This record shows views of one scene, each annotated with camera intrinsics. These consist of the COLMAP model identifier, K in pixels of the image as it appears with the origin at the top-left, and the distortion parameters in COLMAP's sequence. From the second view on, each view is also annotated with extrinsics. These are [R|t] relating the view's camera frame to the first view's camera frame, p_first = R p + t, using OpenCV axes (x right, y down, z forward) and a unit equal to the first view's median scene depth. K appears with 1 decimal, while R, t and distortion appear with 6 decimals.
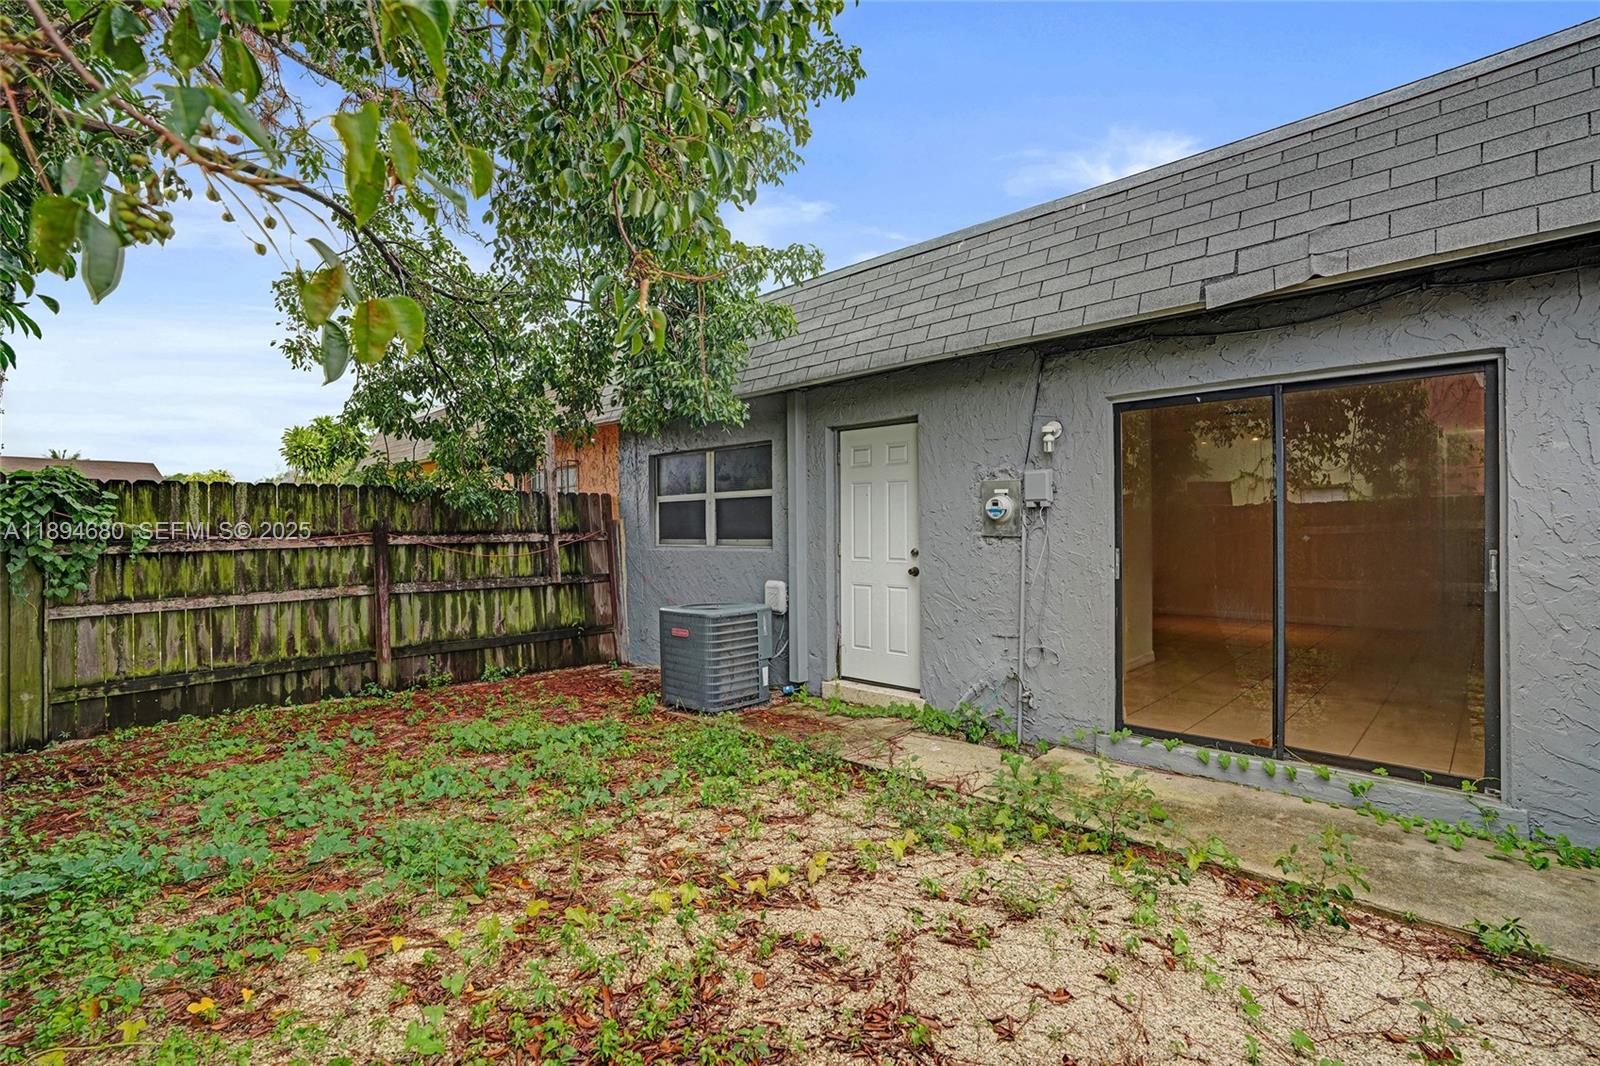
lens RADIAL K [[748.8, 0, 811.7], [0, 748.8, 527.3], [0, 0, 1]] dist [-0.050886, 0.024863]
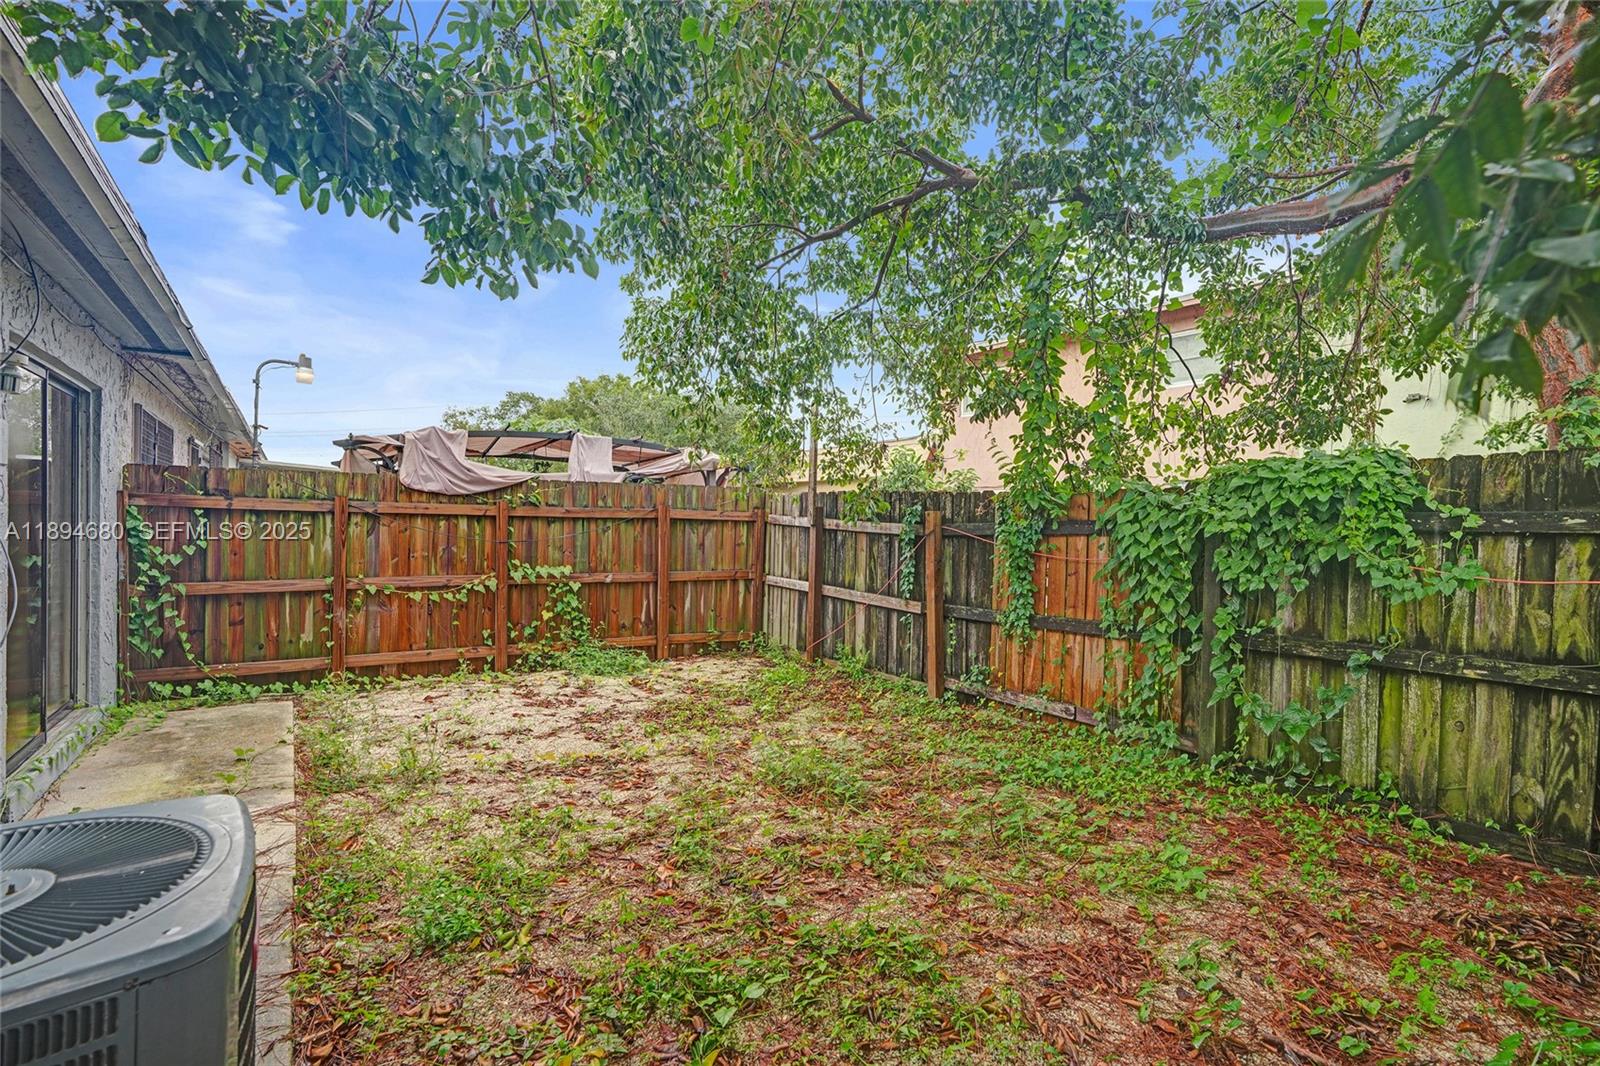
lens RADIAL K [[748.8, 0, 811.4], [0, 748.8, 530.8], [0, 0, 1]] dist [-0.050886, 0.024863]
pose [[-0.980239, -0.007930, 0.197656, -0.572924], [-0.006369, 0.999943, 0.008534, 0.011918], [-0.197713, 0.007107, -0.980234, 1.713238]]
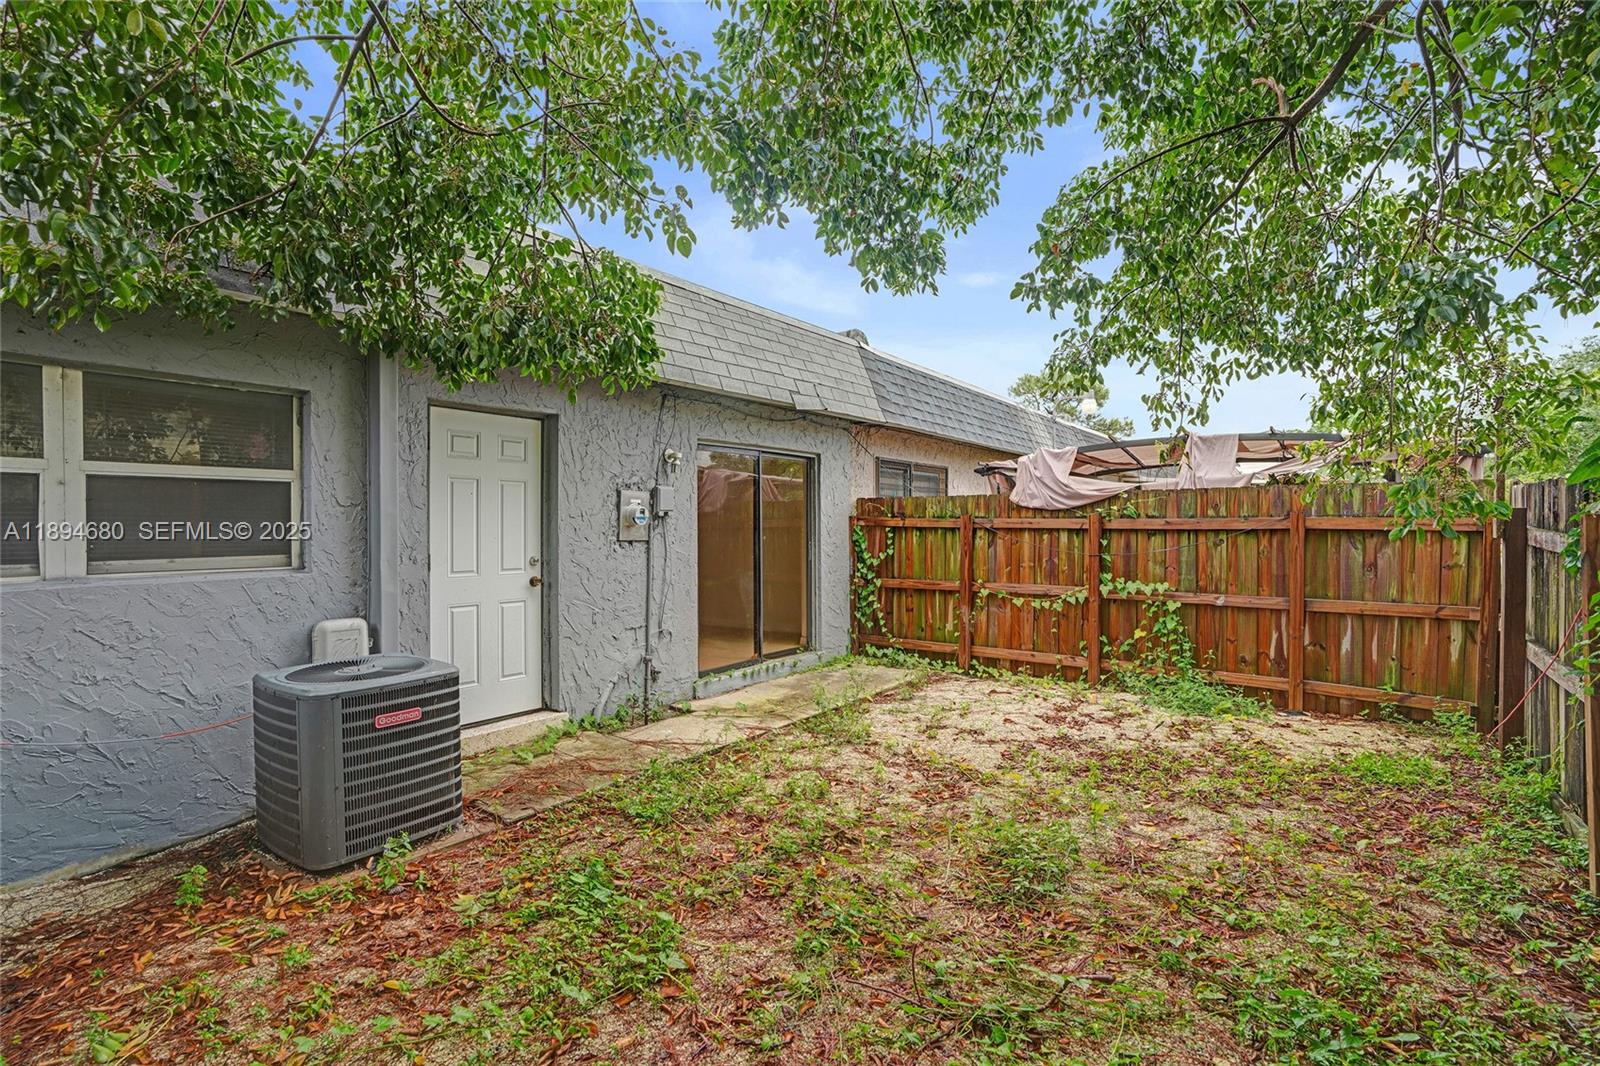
lens RADIAL K [[748.8, 0, 803.6], [0, 748.8, 531.9], [0, 0, 1]] dist [-0.050886, 0.024863]
pose [[-0.137805, -0.002026, 0.990457, -1.116421], [0.003273, 0.999992, 0.002501, -0.002644], [-0.990454, 0.003587, -0.137797, 1.104607]]
